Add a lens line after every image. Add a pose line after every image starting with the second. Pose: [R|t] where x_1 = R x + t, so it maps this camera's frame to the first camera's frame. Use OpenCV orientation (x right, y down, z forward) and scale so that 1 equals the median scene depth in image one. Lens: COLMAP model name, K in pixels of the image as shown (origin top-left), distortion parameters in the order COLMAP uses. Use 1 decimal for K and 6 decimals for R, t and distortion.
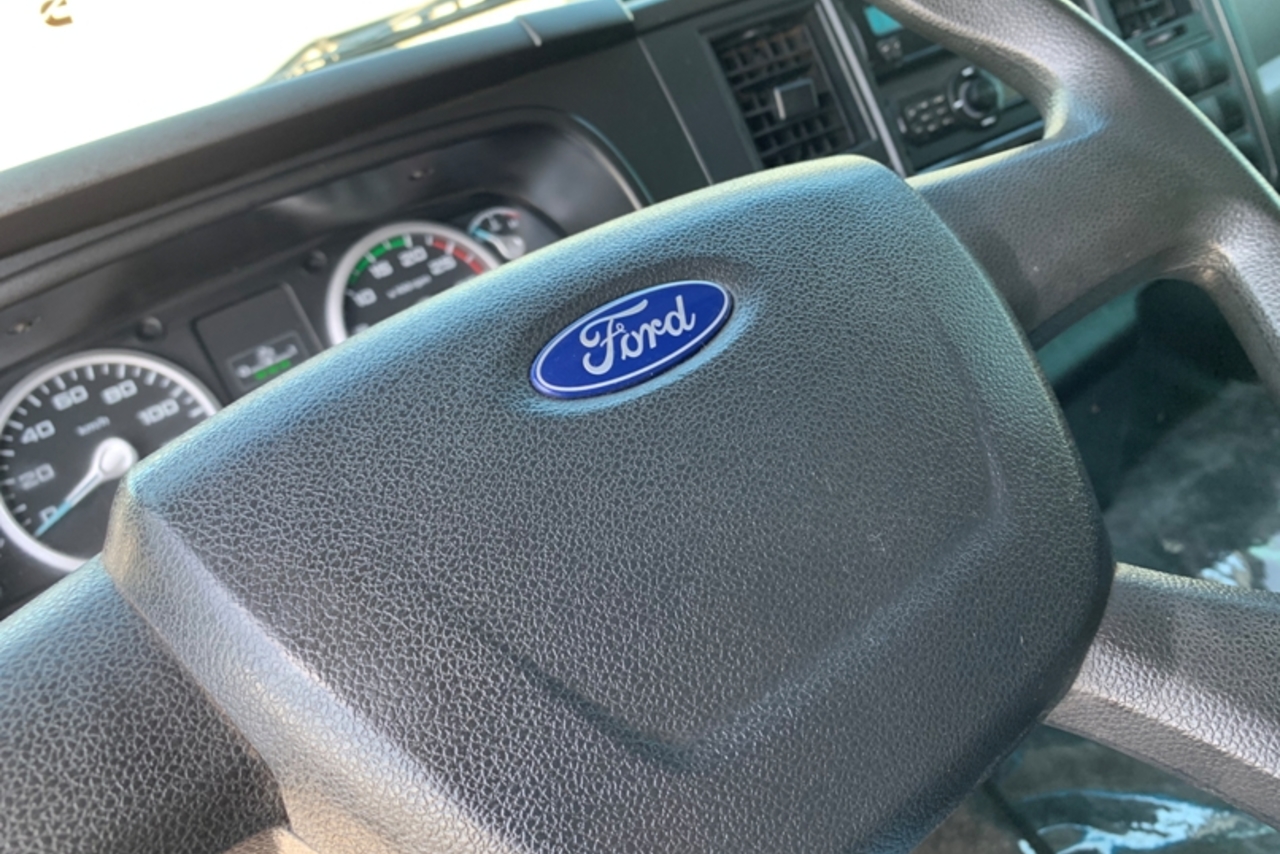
lens RADIAL K [[981.6, 0, 630.4], [0, 981.6, 440.7], [0, 0, 1]] dist [0.033077, -0.054708]
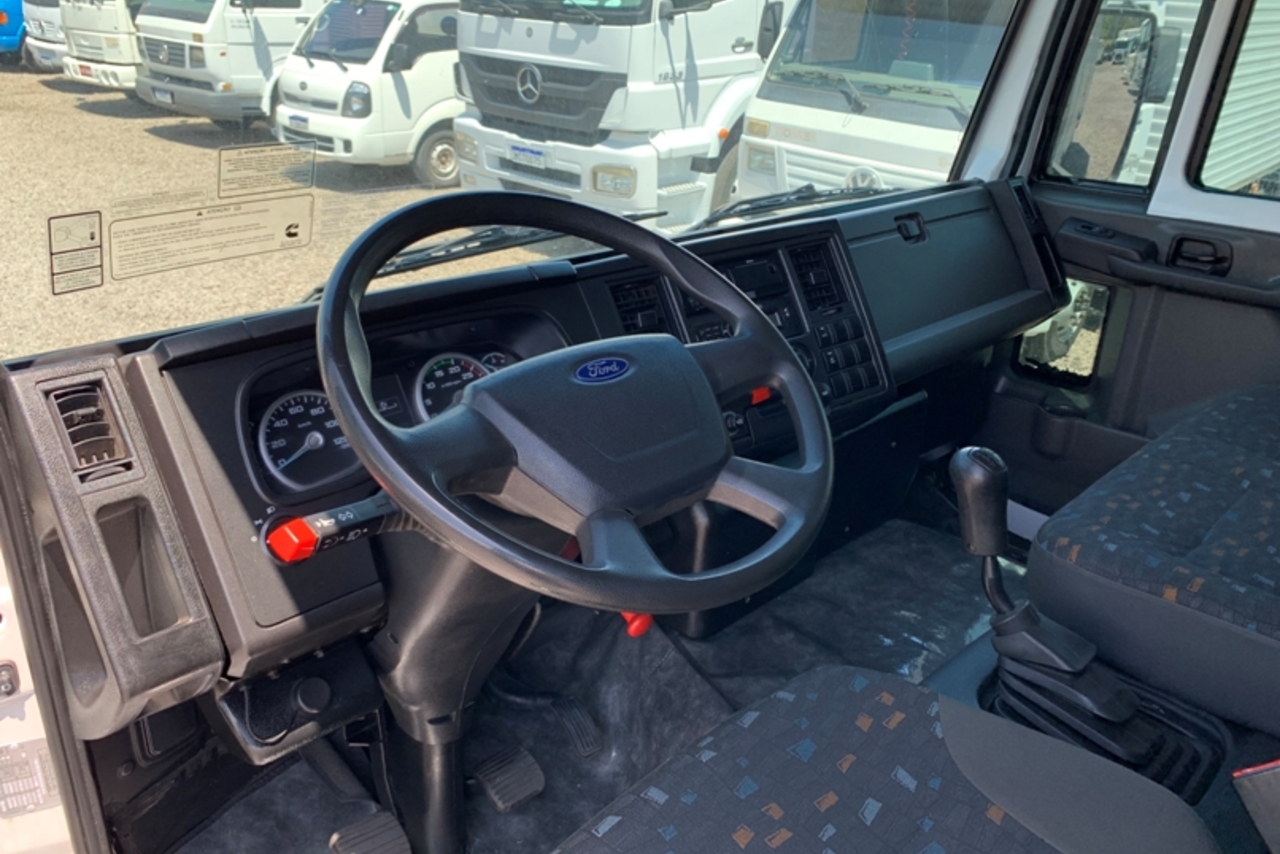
lens RADIAL K [[981.6, 0, 635.5], [0, 981.6, 423.6], [0, 0, 1]] dist [0.033077, -0.054708]
pose [[0.980840, 0.105348, 0.163876, -0.178233], [-0.063887, 0.968597, -0.240289, 0.375333], [-0.184044, 0.225216, 0.956768, -0.947855]]
